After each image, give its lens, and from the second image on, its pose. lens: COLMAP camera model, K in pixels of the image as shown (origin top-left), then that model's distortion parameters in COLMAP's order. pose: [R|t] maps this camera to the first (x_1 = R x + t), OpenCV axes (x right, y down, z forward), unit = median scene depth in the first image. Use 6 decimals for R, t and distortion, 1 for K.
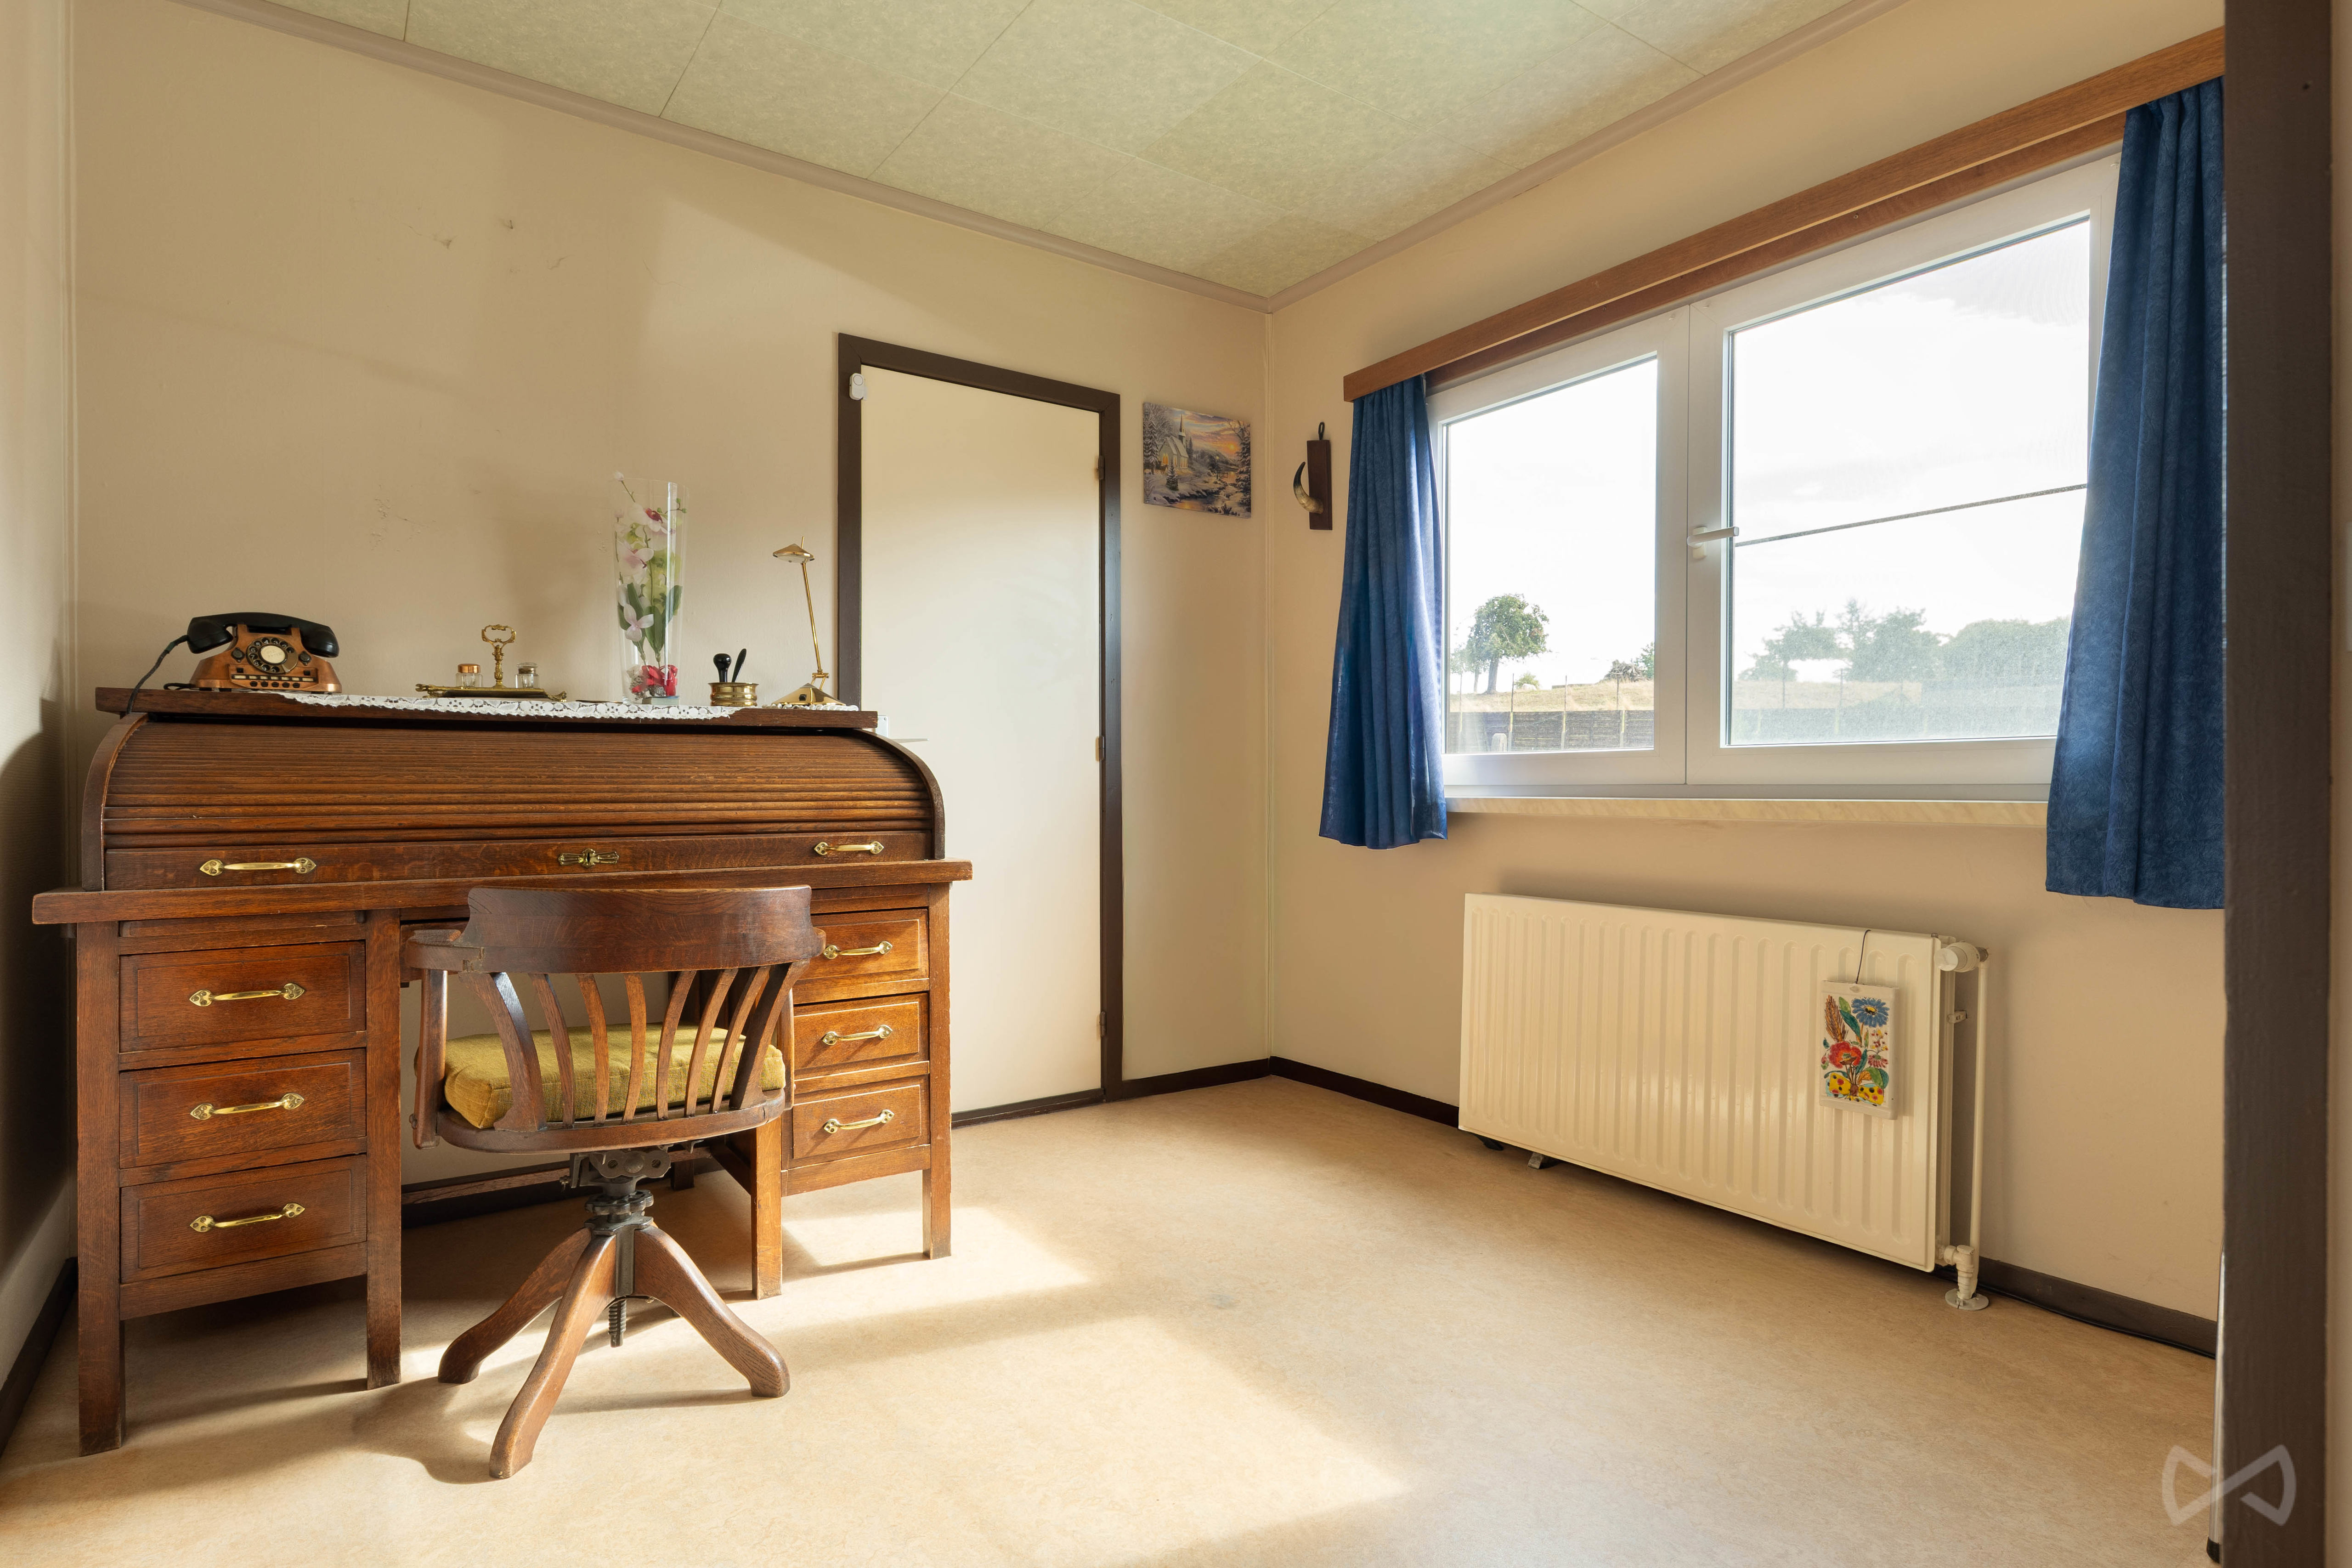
lens RADIAL K [[1243.8, 0, 1176.0], [0, 1243.8, 784.0], [0, 0, 1]] dist [0.001513, 0.012213]
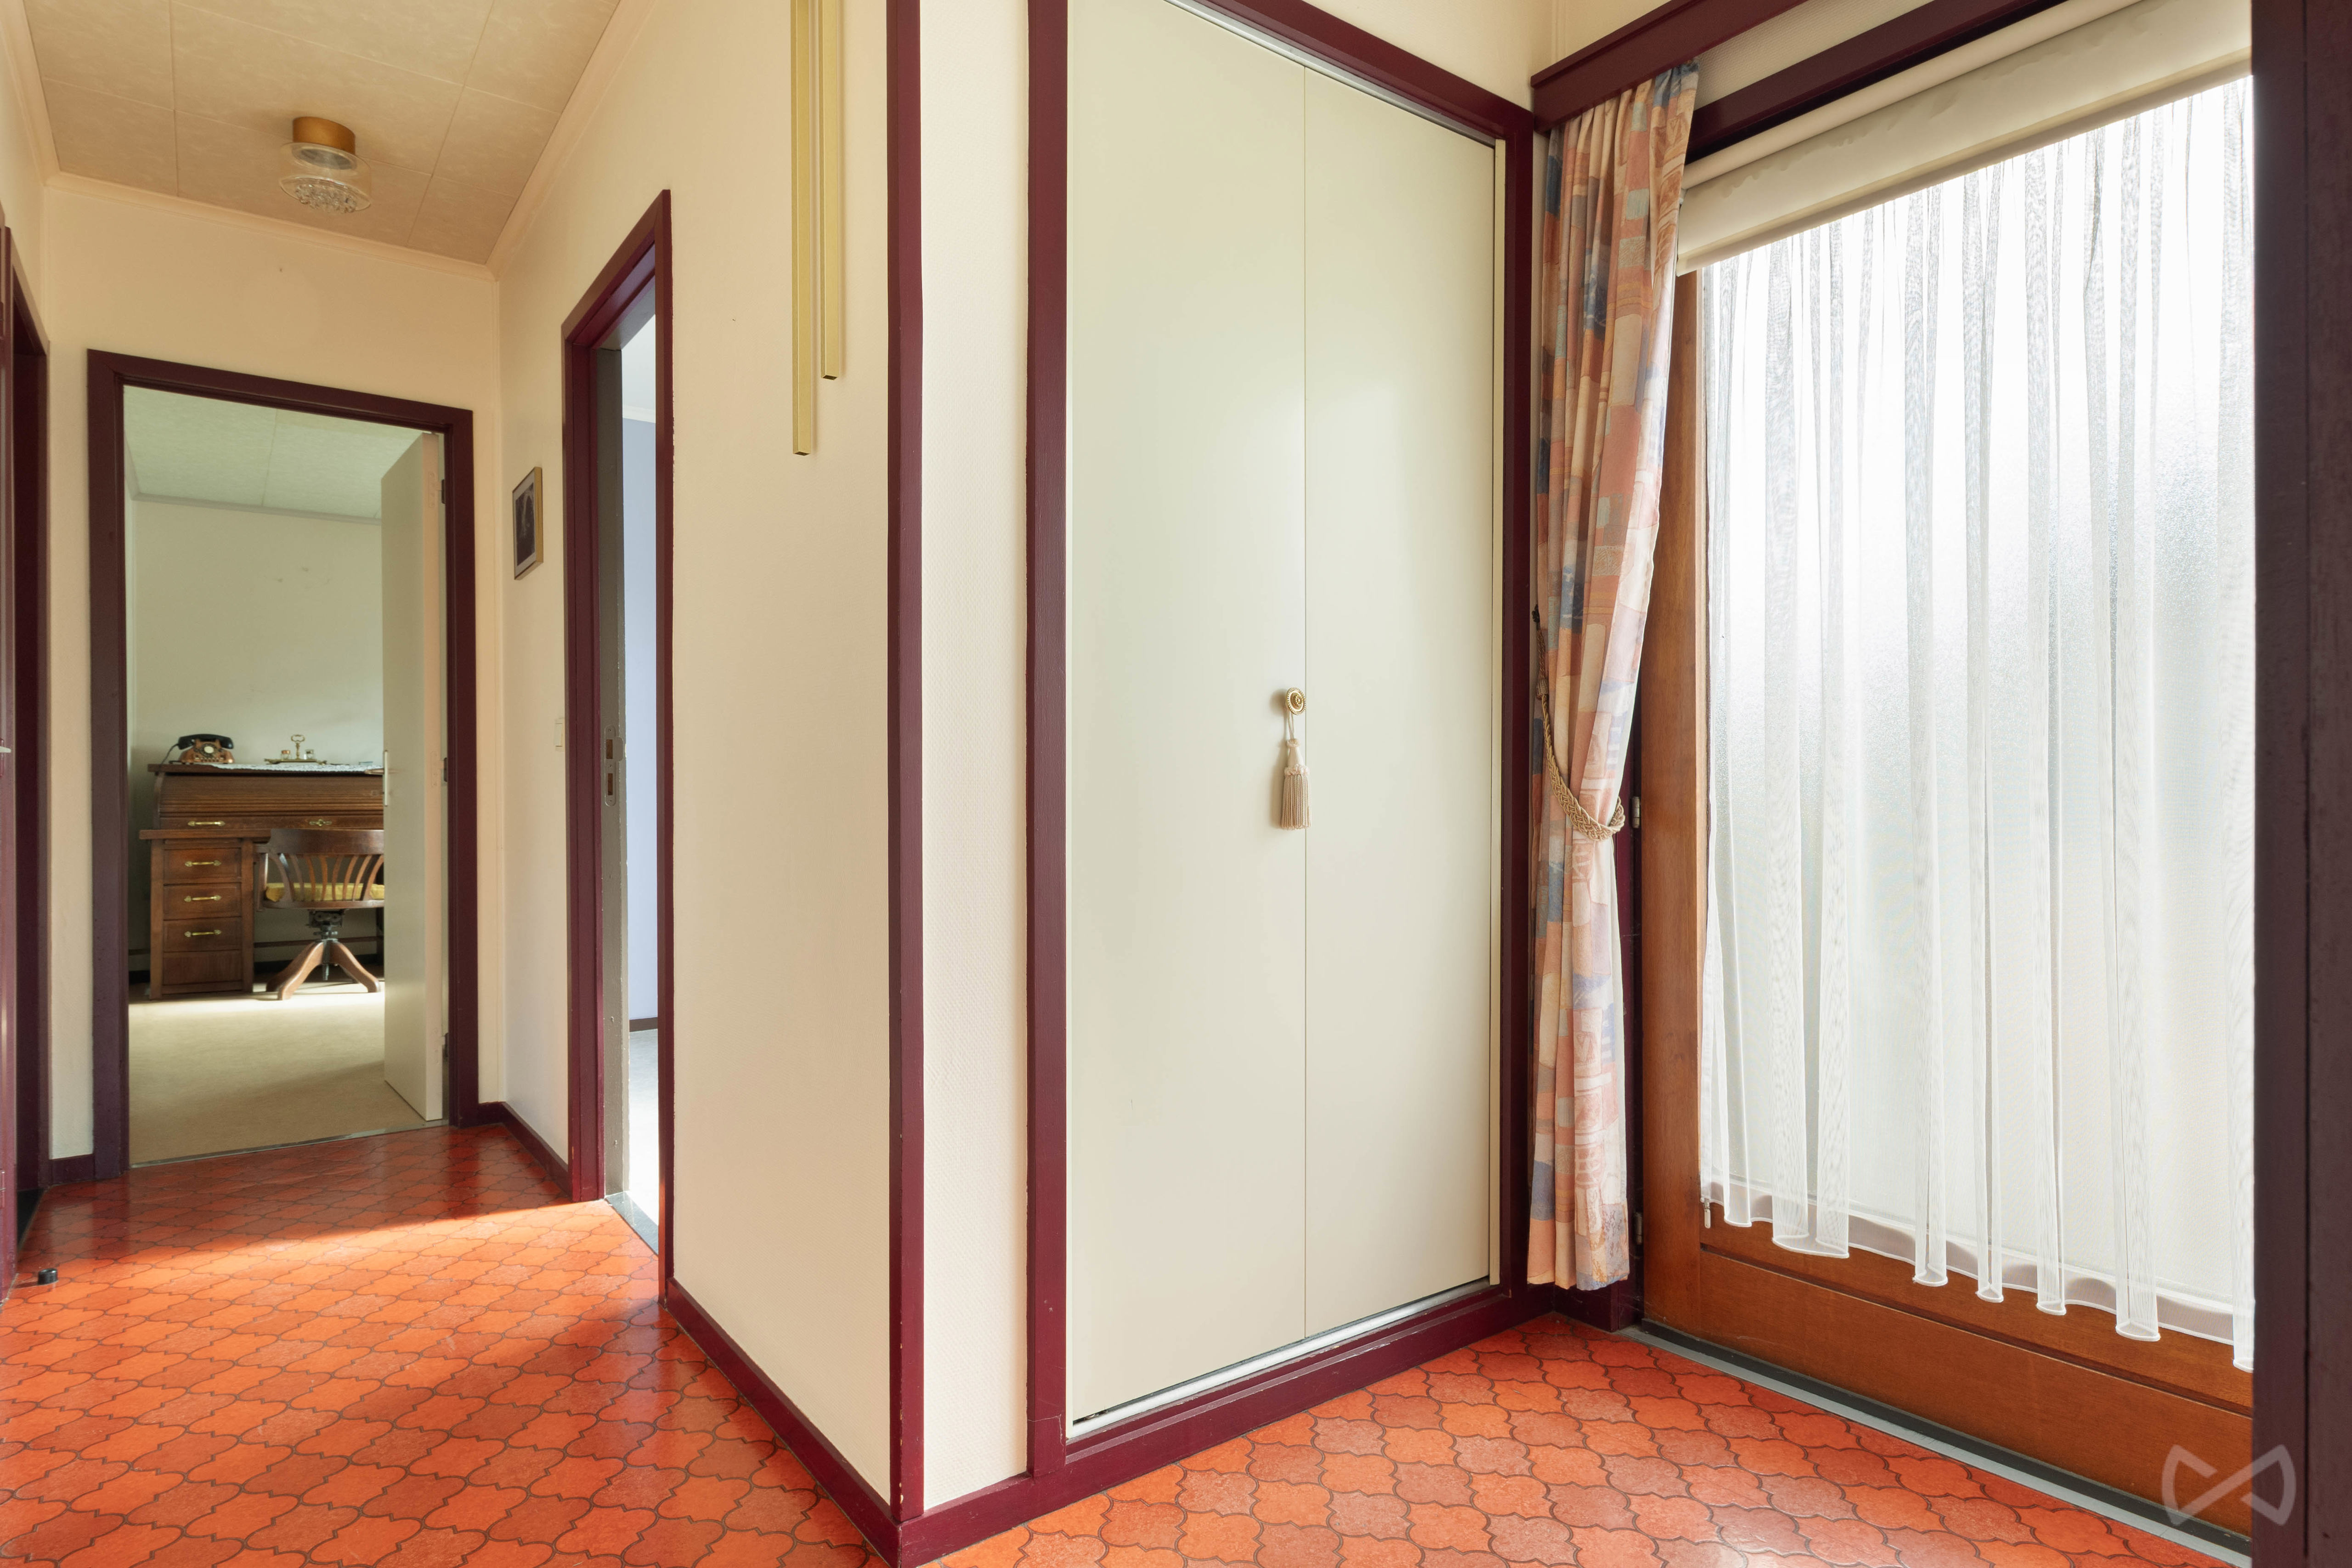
lens RADIAL K [[1301.9, 0, 1204.1], [0, 1301.9, 782.6], [0, 0, 1]] dist [-0.006773, 0.018186]
pose [[0.999195, 0.002666, 0.040028, 1.370132], [-0.002611, 0.999996, -0.001433, -0.032749], [-0.040031, 0.001327, 0.999198, -1.984762]]
